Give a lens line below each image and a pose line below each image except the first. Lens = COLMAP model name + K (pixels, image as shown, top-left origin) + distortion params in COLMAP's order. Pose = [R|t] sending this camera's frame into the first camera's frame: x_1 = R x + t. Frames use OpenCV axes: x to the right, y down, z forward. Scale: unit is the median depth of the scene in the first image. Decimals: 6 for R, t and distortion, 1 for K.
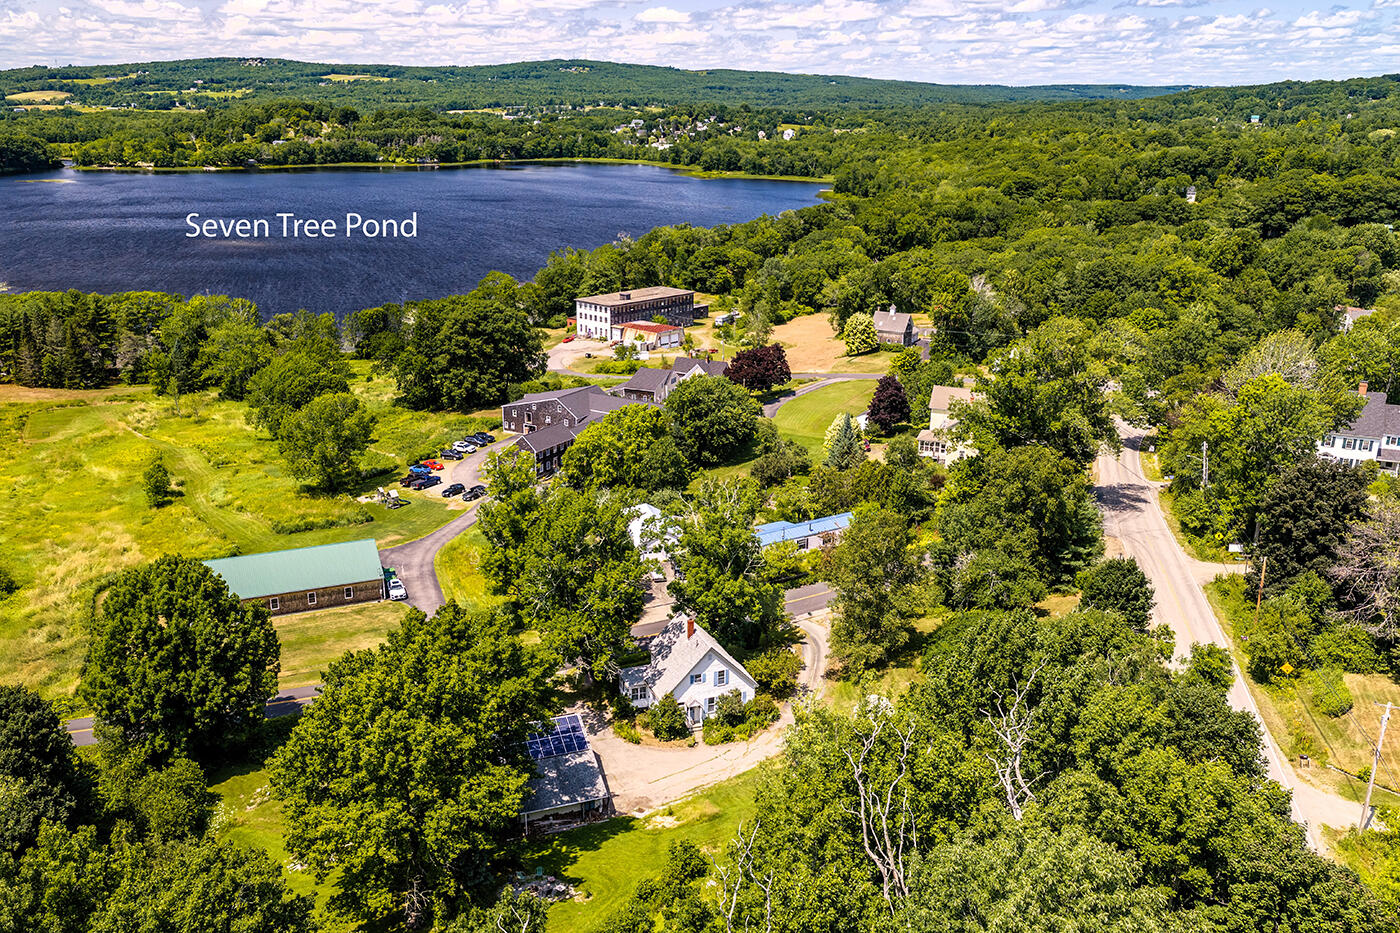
lens RADIAL K [[1168.1, 0, 700.0], [0, 1168.1, 466.6], [0, 0, 1]] dist [-0.005372, 0.003117]
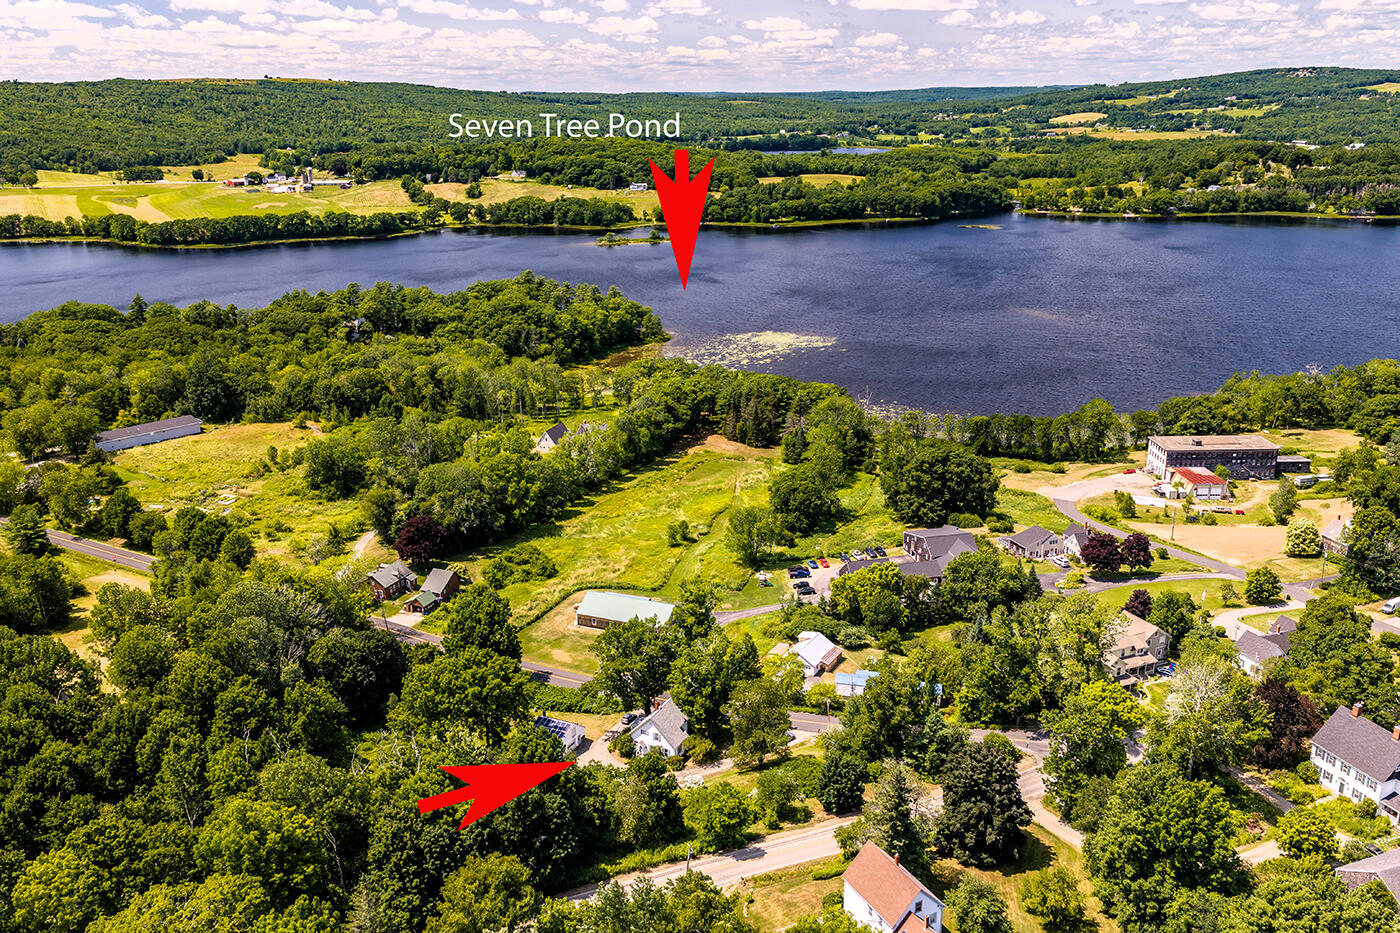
lens RADIAL K [[1168.1, 0, 701.0], [0, 1168.1, 466.7], [0, 0, 1]] dist [-0.005372, 0.003117]
pose [[0.662676, 0.203619, -0.720694, 0.139234], [-0.196358, 0.975902, 0.095172, -0.045448], [0.722706, 0.078446, 0.686690, -0.025561]]
